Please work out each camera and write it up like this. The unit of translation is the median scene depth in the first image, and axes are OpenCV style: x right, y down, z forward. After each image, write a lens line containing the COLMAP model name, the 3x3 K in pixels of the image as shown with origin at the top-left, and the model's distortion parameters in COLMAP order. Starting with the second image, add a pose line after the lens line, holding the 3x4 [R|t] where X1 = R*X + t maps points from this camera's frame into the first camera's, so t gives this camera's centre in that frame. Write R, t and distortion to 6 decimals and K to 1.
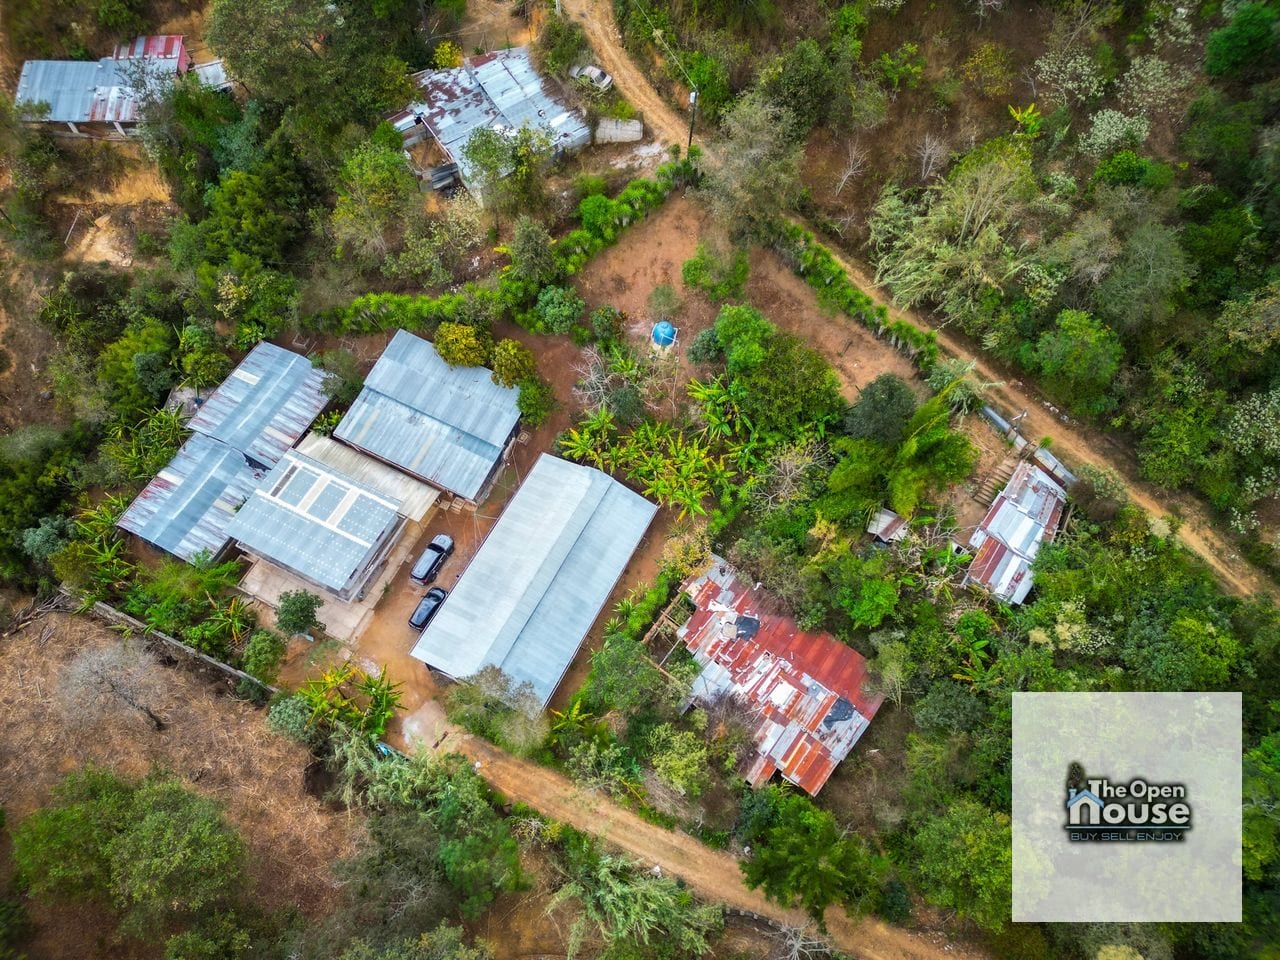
lens RADIAL K [[888.8, 0, 640.0], [0, 888.8, 480.0], [0, 0, 1]] dist [0.092140, -0.098518]
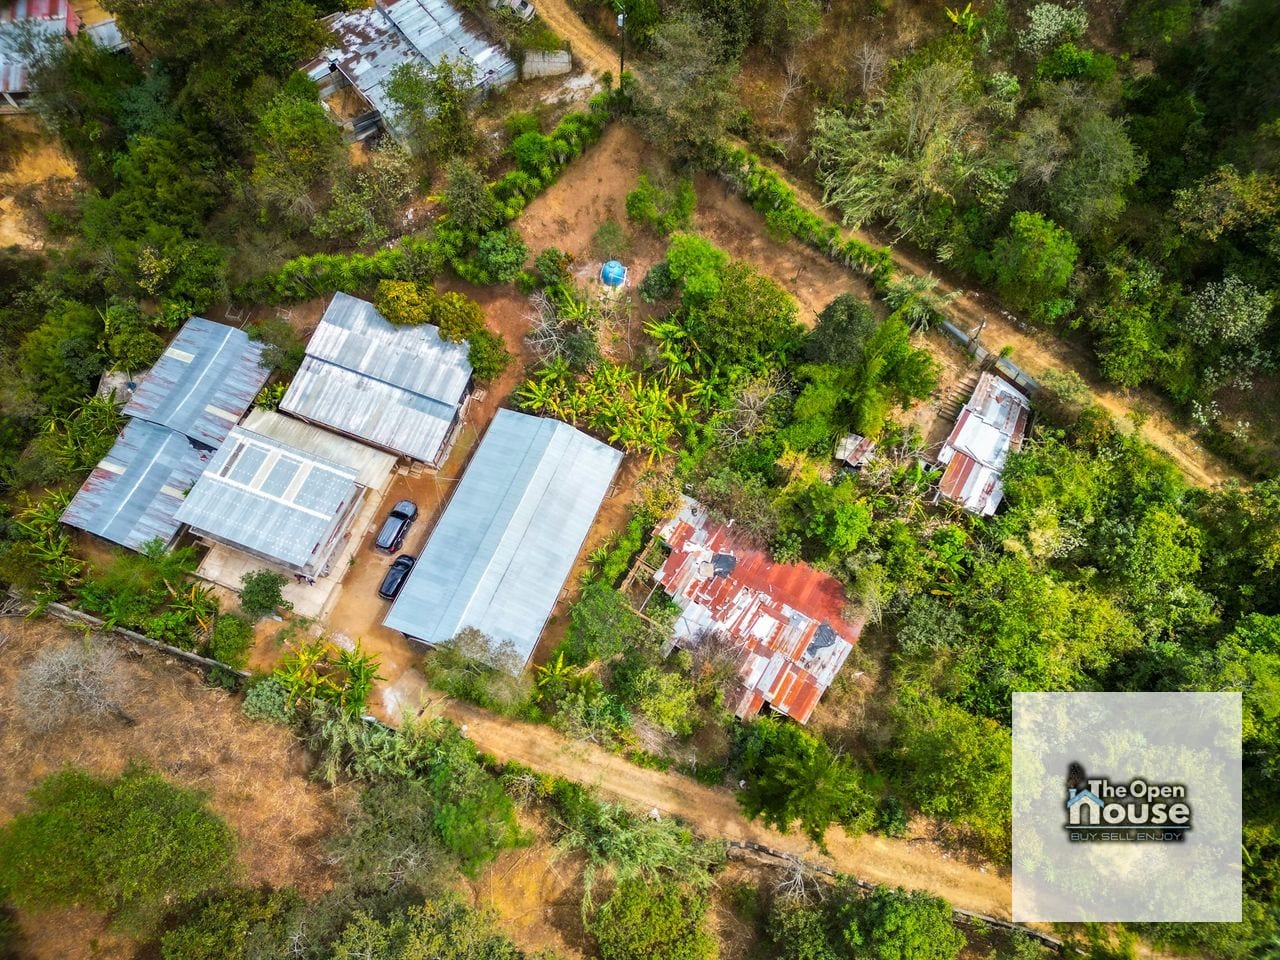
lens RADIAL K [[888.8, 0, 640.0], [0, 888.8, 480.0], [0, 0, 1]] dist [0.092140, -0.098518]
pose [[0.995052, -0.090870, 0.040187, -0.003724], [0.088686, 0.994640, 0.053156, 0.010053], [-0.044802, -0.049329, 0.997777, 0.020305]]
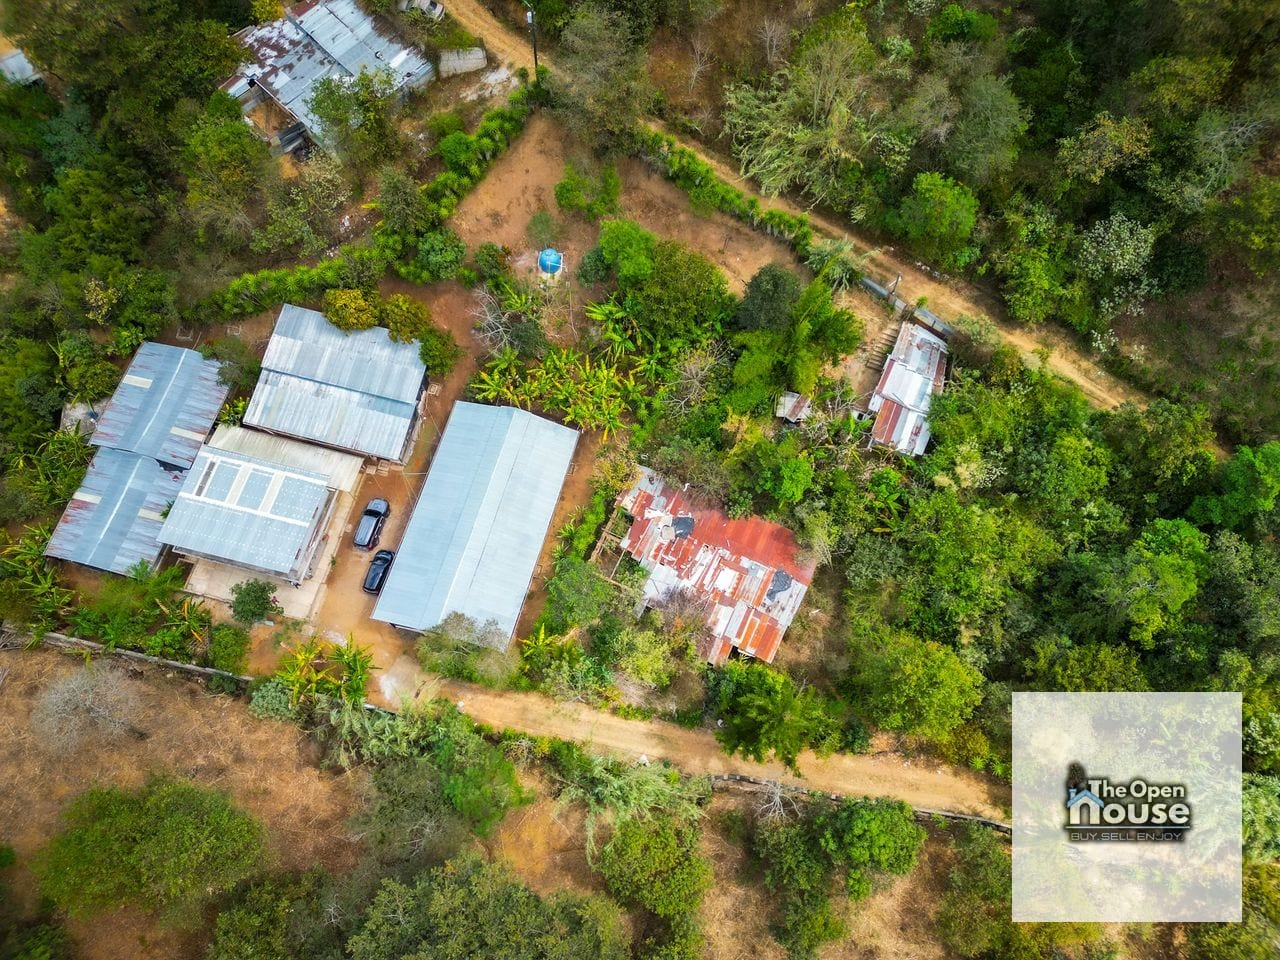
lens RADIAL K [[888.8, 0, 640.0], [0, 888.8, 480.0], [0, 0, 1]] dist [0.092140, -0.098518]
pose [[0.976635, -0.200521, 0.077298, -0.001893], [0.191307, 0.975076, 0.112379, -0.017725], [-0.097906, -0.094965, 0.990654, -0.041415]]
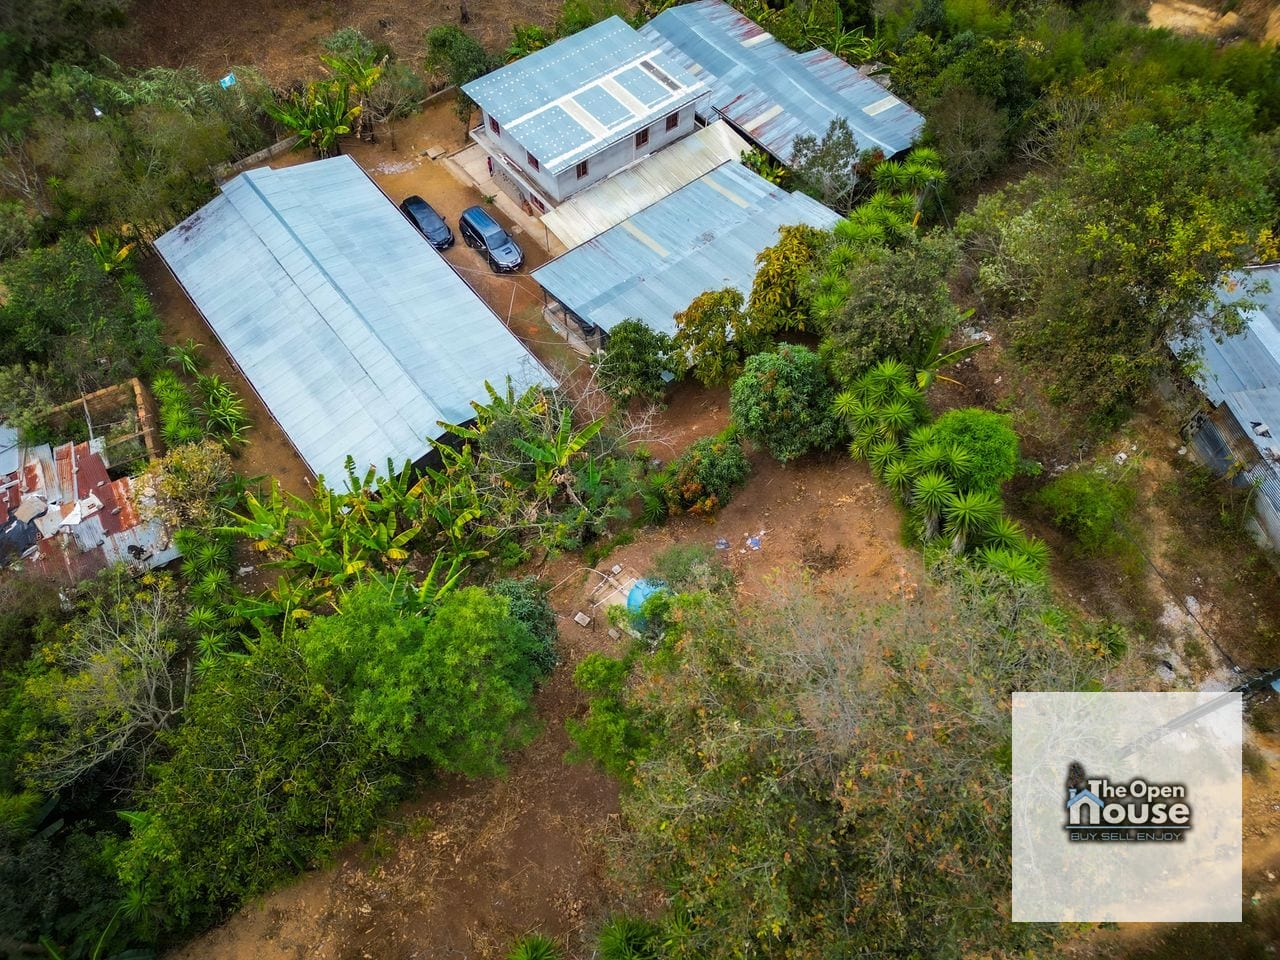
lens RADIAL K [[888.8, 0, 640.0], [0, 888.8, 480.0], [0, 0, 1]] dist [0.092140, -0.098518]
pose [[-0.413274, 0.763776, -0.495833, 0.193370], [-0.817028, -0.070584, 0.572262, -0.406586], [0.402082, 0.641611, 0.653197, 0.742456]]
